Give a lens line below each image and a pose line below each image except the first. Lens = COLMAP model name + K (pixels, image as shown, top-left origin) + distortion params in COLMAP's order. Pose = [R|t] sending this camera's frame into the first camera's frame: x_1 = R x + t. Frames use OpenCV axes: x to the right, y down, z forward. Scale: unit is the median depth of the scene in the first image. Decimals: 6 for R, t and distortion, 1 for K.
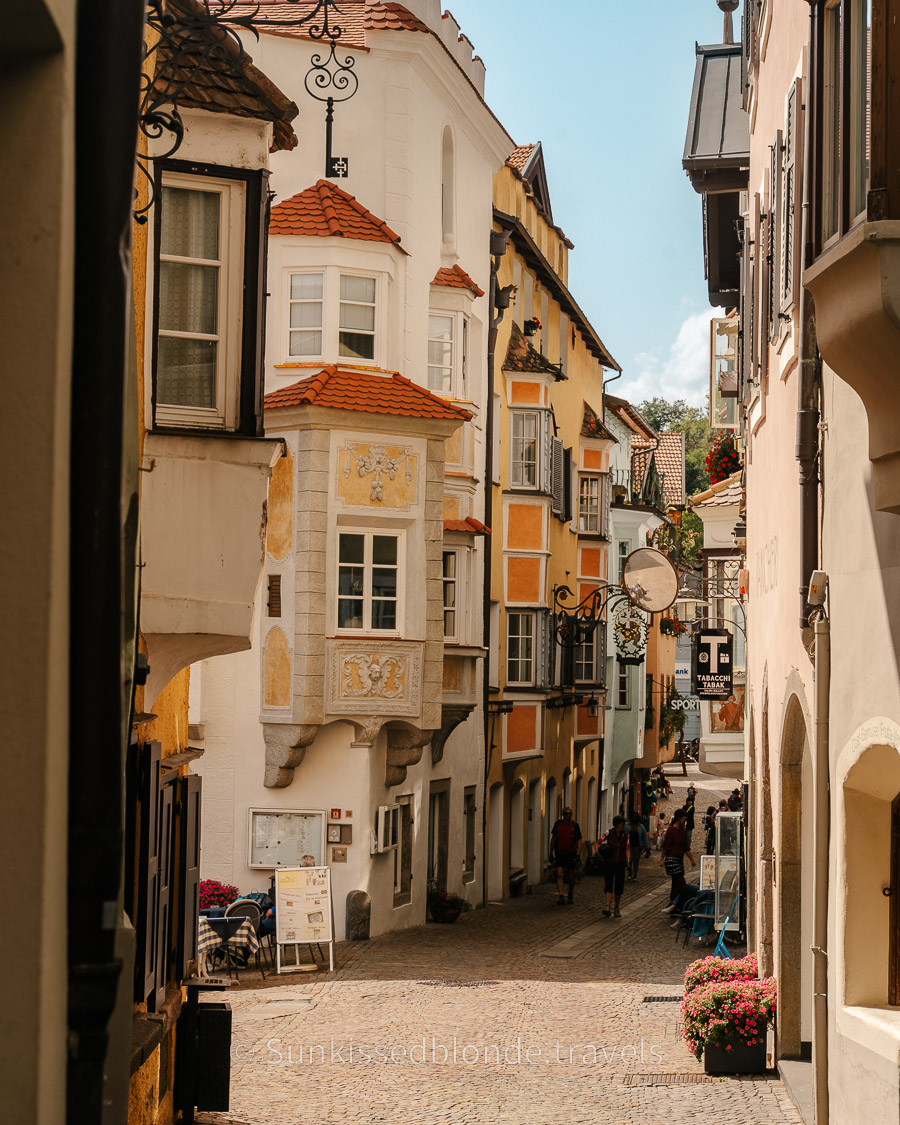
lens RADIAL K [[2954.0, 0, 450.2], [0, 2954.0, 489.1], [0, 0, 1]] dist [0.017832, -0.235703]
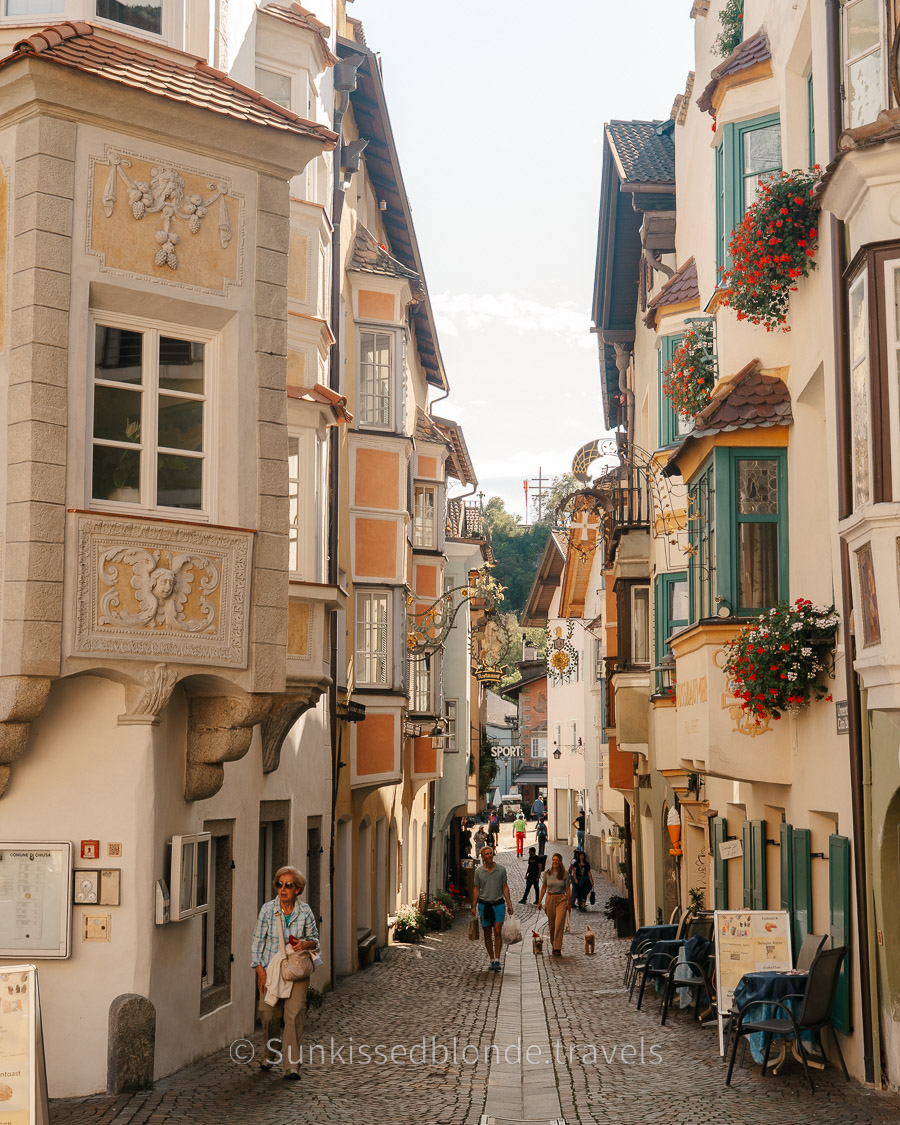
lens RADIAL K [[1860.7, 0, 450.0], [0, 1860.7, 562.5], [0, 0, 1]] dist [-0.006234, -0.028367]
pose [[0.994109, -0.004149, 0.108306, -0.009948], [0.010396, 0.998310, -0.057176, 0.076194], [-0.107886, 0.057966, 0.992472, 0.641584]]
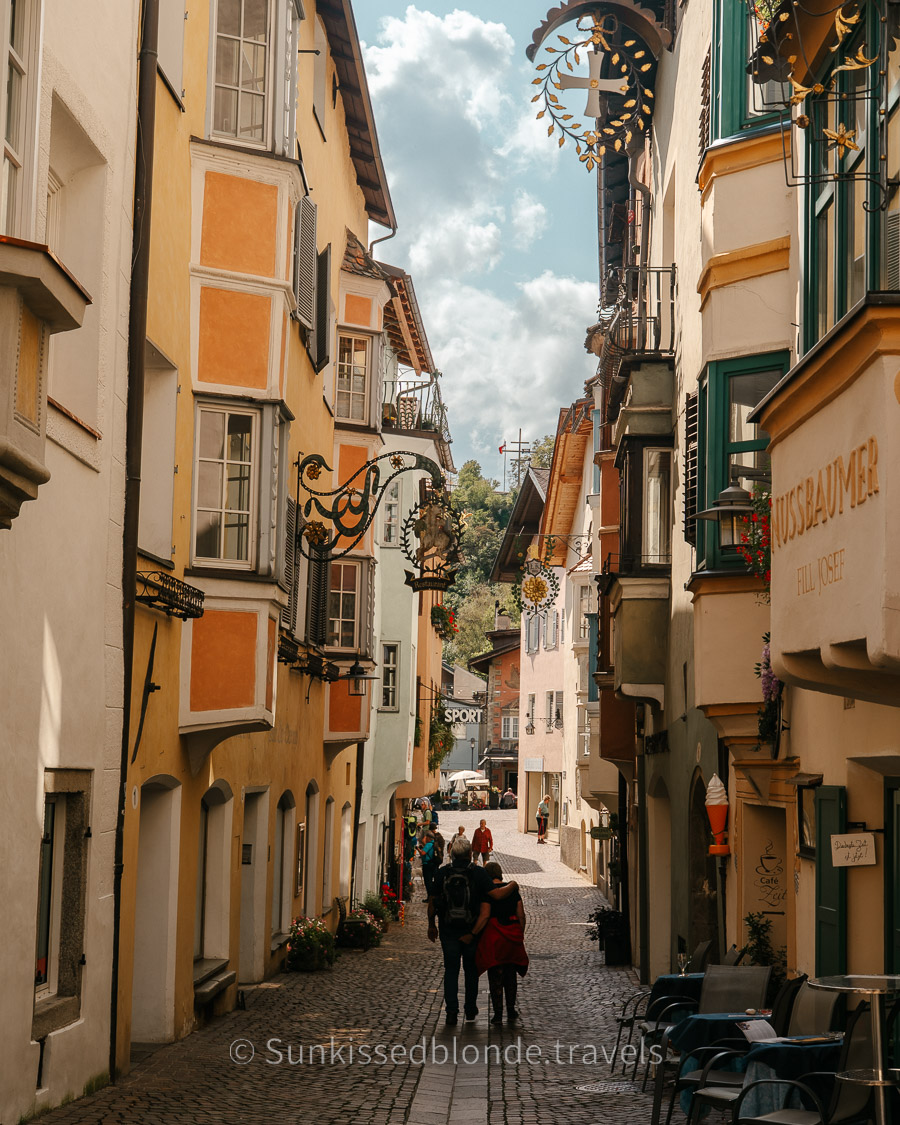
lens RADIAL K [[1860.7, 0, 450.0], [0, 1860.7, 562.5], [0, 0, 1]] dist [-0.006234, -0.028367]
pose [[0.992681, 0.018900, 0.119276, 0.029756], [-0.012648, 0.998517, -0.052956, 0.099014], [-0.120100, 0.051059, 0.991448, 0.871338]]
